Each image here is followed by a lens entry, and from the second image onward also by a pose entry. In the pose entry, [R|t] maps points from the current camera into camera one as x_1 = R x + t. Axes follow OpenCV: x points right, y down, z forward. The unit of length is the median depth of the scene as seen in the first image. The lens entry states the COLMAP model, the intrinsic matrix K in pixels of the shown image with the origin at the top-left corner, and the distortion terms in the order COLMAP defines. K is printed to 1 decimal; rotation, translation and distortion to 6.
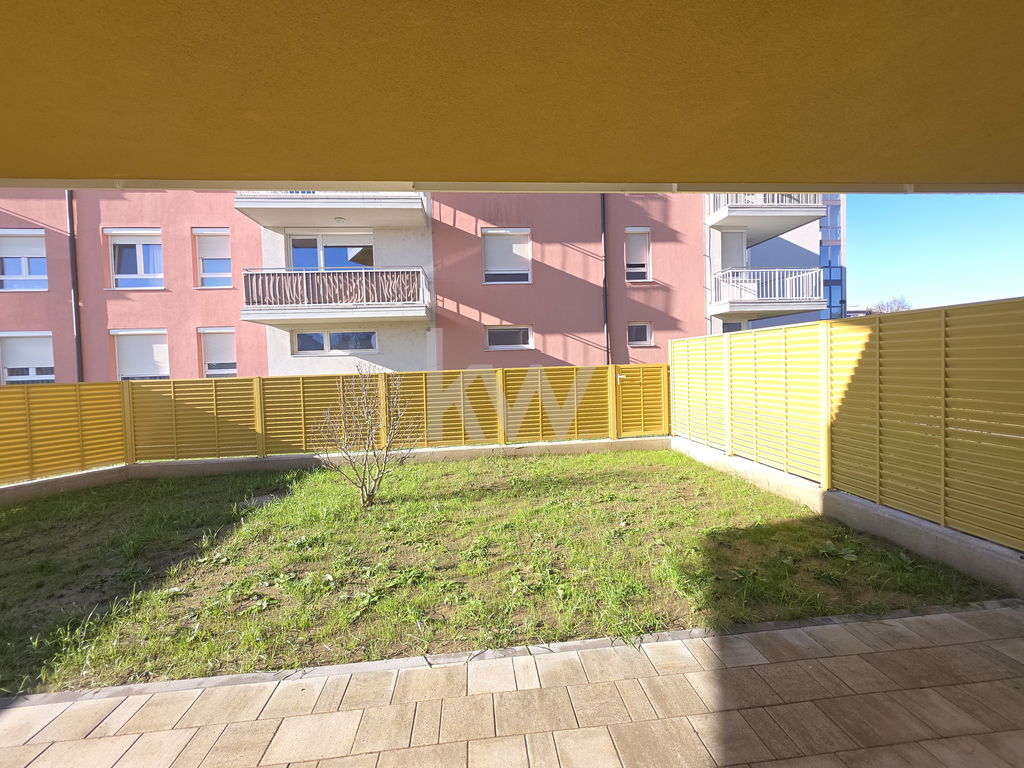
lens RADIAL K [[411.0, 0, 509.0], [0, 411.0, 381.1], [0, 0, 1]] dist [-0.000850, 0.000028]
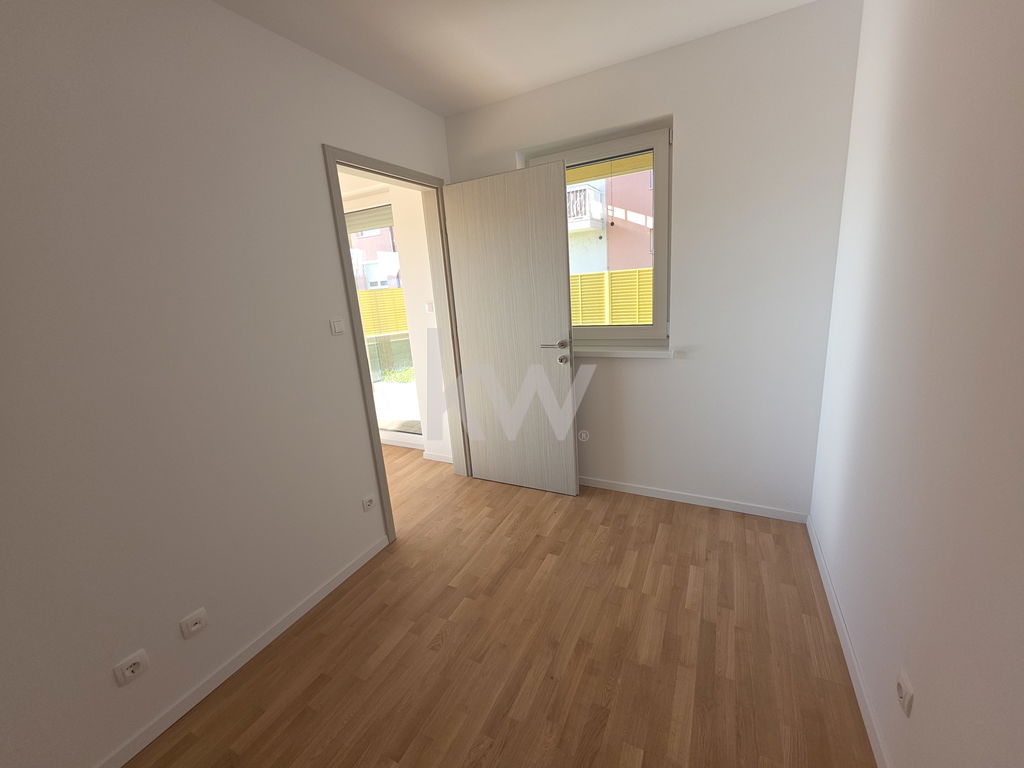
lens RADIAL K [[411.0, 0, 512.7], [0, 411.0, 382.0], [0, 0, 1]] dist [-0.000850, 0.000028]
pose [[0.845899, 0.095631, -0.524700, 0.253262], [0.032145, 0.972864, 0.229136, 0.000996], [0.532374, -0.210692, 0.819870, -0.197794]]
